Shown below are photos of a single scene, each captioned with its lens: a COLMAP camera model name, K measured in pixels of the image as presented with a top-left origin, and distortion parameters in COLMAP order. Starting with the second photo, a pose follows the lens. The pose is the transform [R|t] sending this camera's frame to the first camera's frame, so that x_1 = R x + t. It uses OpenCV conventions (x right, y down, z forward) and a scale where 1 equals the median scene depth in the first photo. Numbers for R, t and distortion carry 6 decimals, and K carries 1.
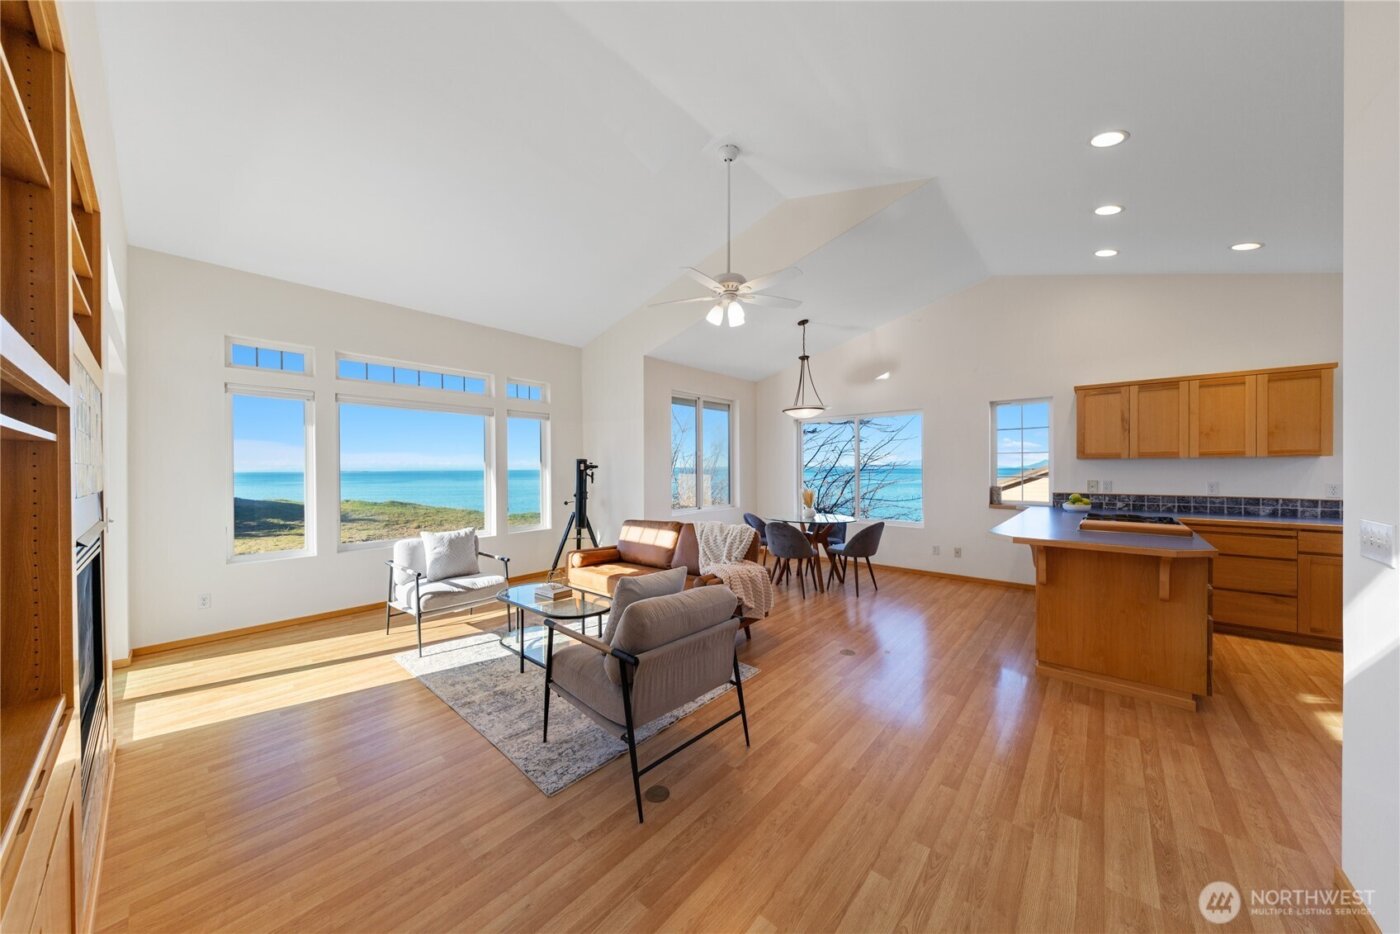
lens RADIAL K [[470.5, 0, 691.0], [0, 470.5, 467.8], [0, 0, 1]] dist [-0.000265, -0.000120]
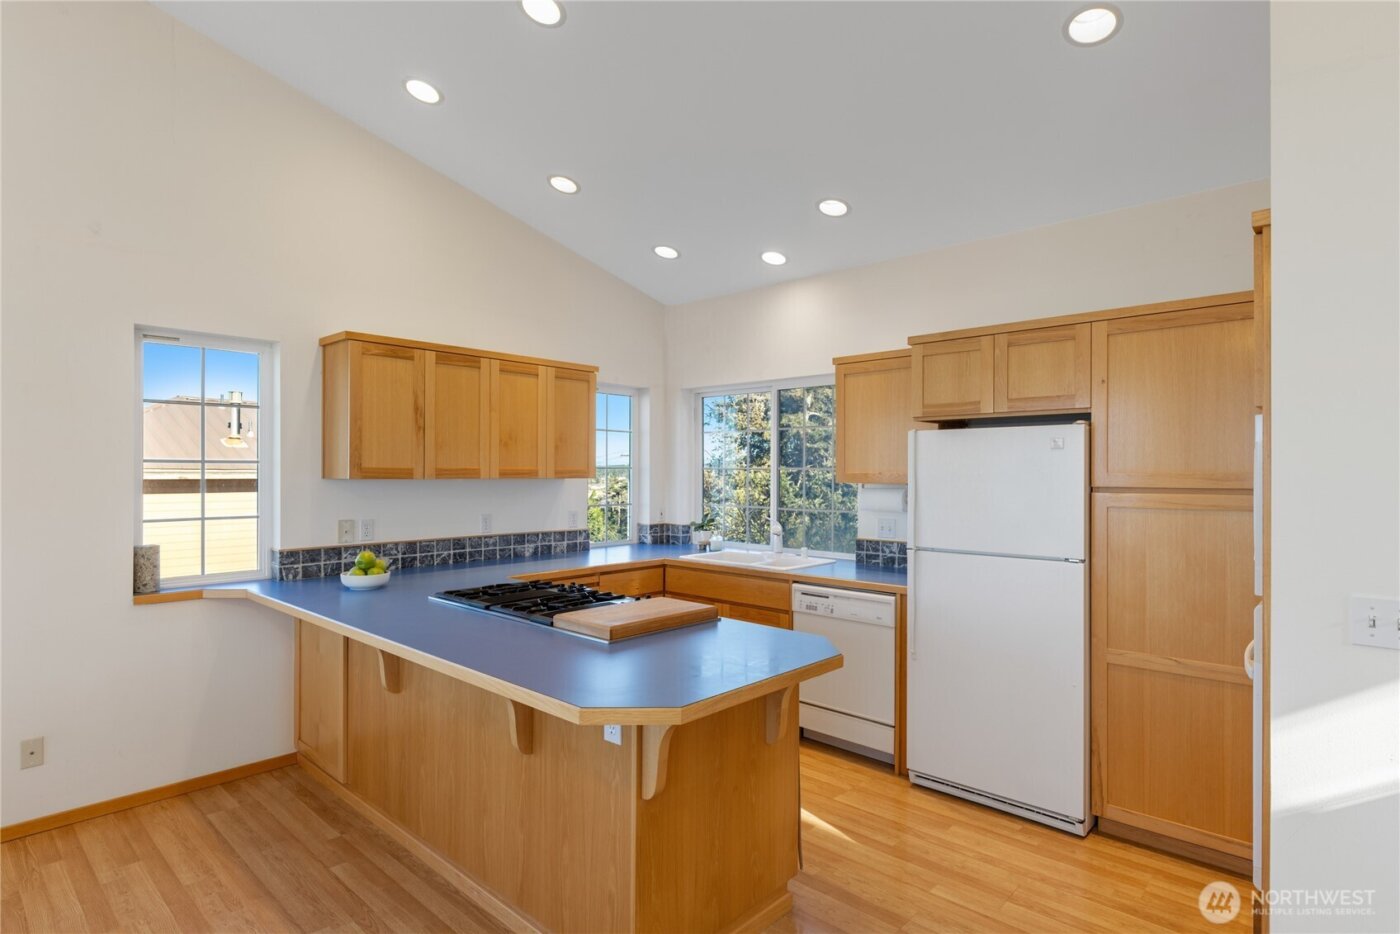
lens RADIAL K [[716.1, 0, 696.6], [0, 716.1, 478.3], [0, 0, 1]] dist [-0.001379, -0.000388]
pose [[0.018844, -0.006338, 0.999802, 0.082167], [-0.004865, 0.999967, 0.006431, -0.026759], [-0.999811, -0.004985, 0.018813, 0.625754]]
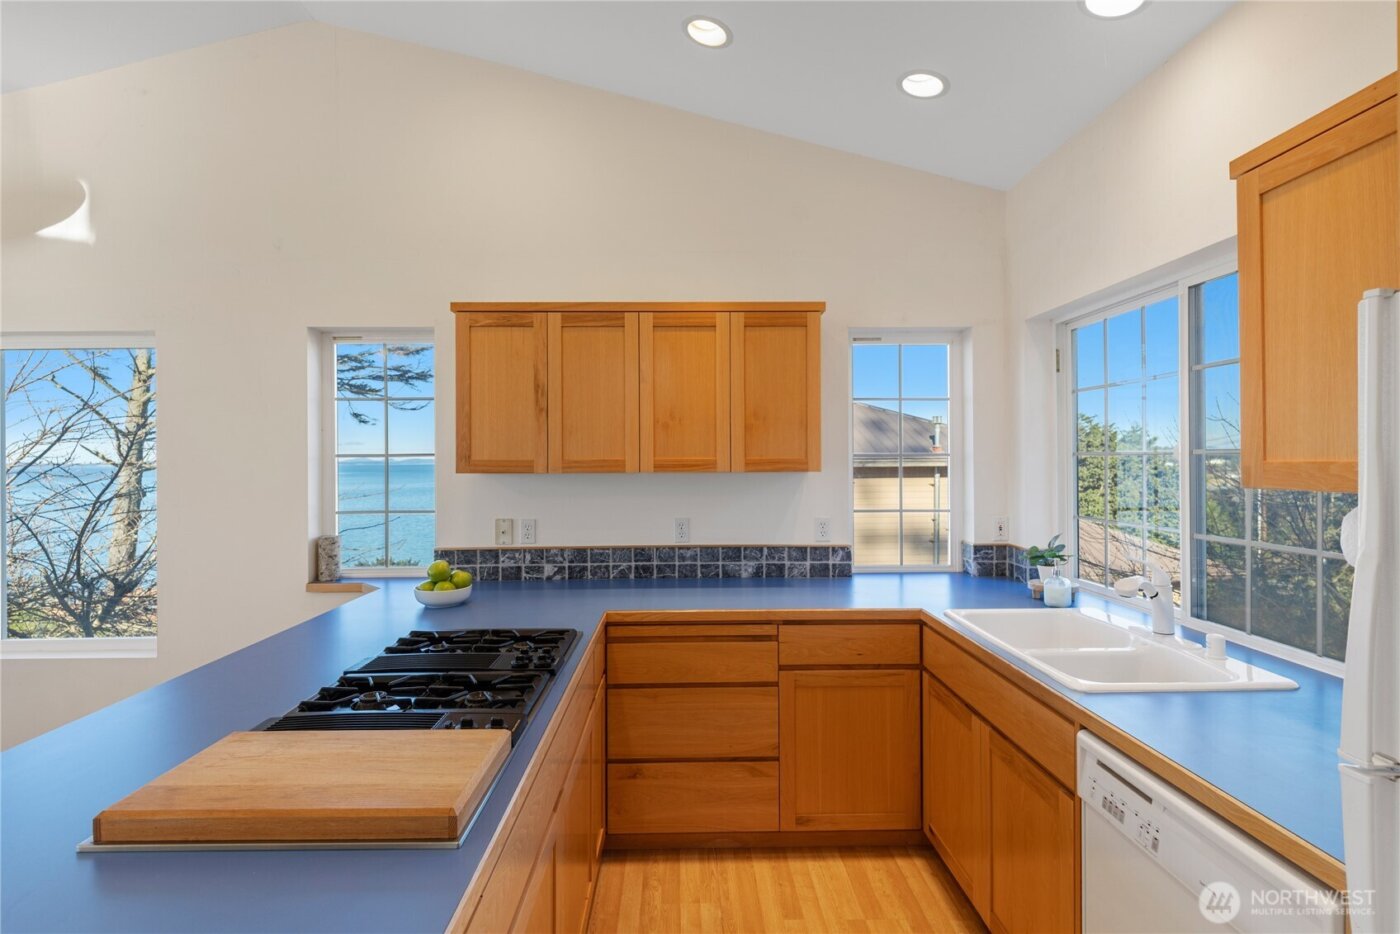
lens RADIAL K [[678.7, 0, 695.3], [0, 678.7, 455.6], [0, 0, 1]] dist [0.019181, -0.000347]
pose [[0.737178, 0.002149, 0.675696, 0.566417], [0.004047, 0.999963, -0.007595, -0.029903], [-0.675687, 0.008333, 0.737142, 0.404304]]
